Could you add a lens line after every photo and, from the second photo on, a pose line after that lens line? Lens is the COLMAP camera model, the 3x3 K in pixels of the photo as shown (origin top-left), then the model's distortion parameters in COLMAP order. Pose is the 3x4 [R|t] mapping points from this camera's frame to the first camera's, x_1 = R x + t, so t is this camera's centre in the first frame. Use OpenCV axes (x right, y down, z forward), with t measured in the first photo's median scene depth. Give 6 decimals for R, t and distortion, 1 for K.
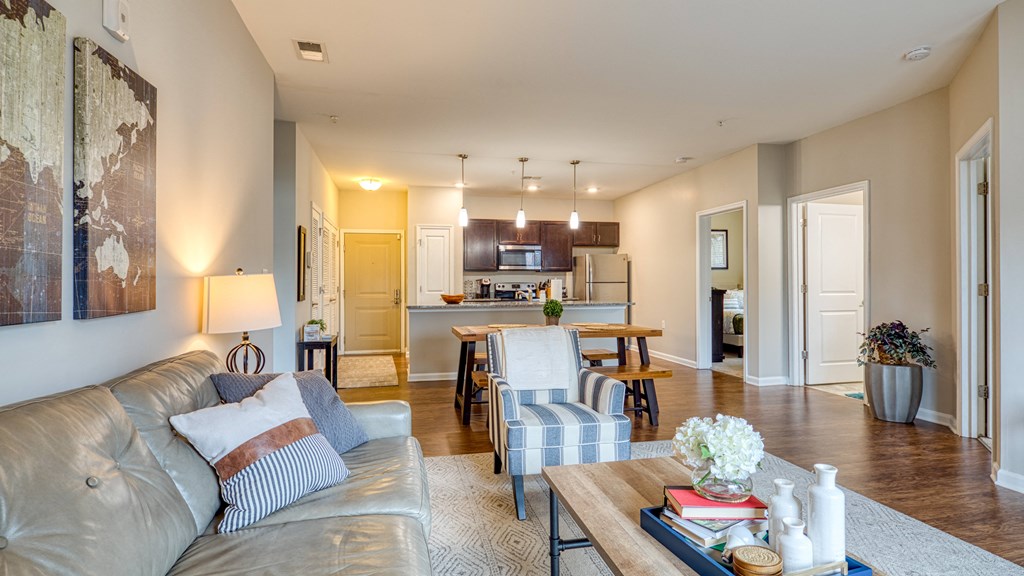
lens RADIAL K [[496.3, 0, 511.8], [0, 496.3, 285.2], [0, 0, 1]] dist [-0.003857, -0.000130]
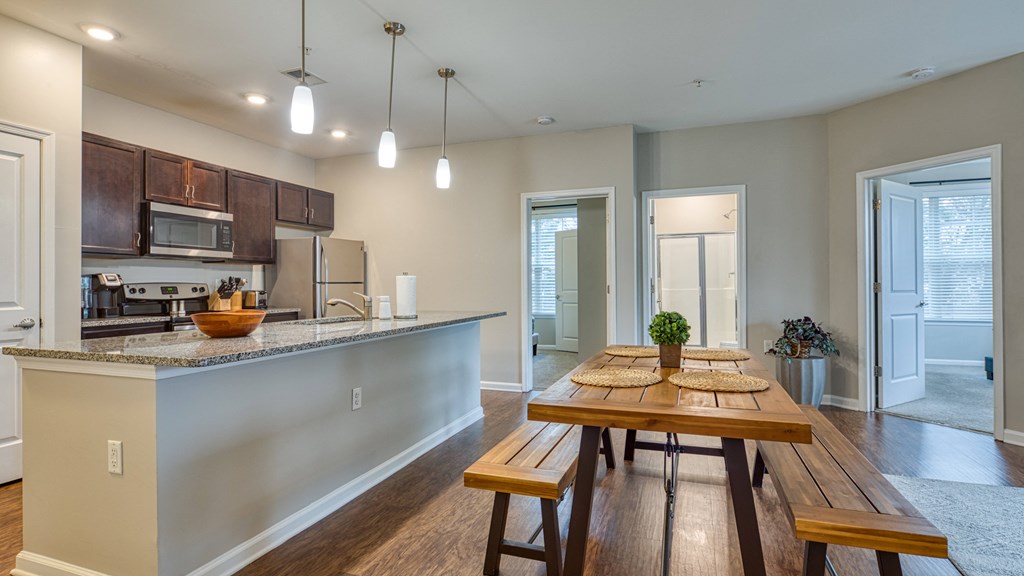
lens RADIAL K [[496.3, 0, 532.6], [0, 496.3, 281.2], [0, 0, 1]] dist [-0.003857, -0.000130]
pose [[0.538344, 0.004757, 0.842712, -0.222486], [0.005167, 0.999947, -0.008946, -0.000189], [-0.842709, 0.009170, 0.538290, 0.444227]]
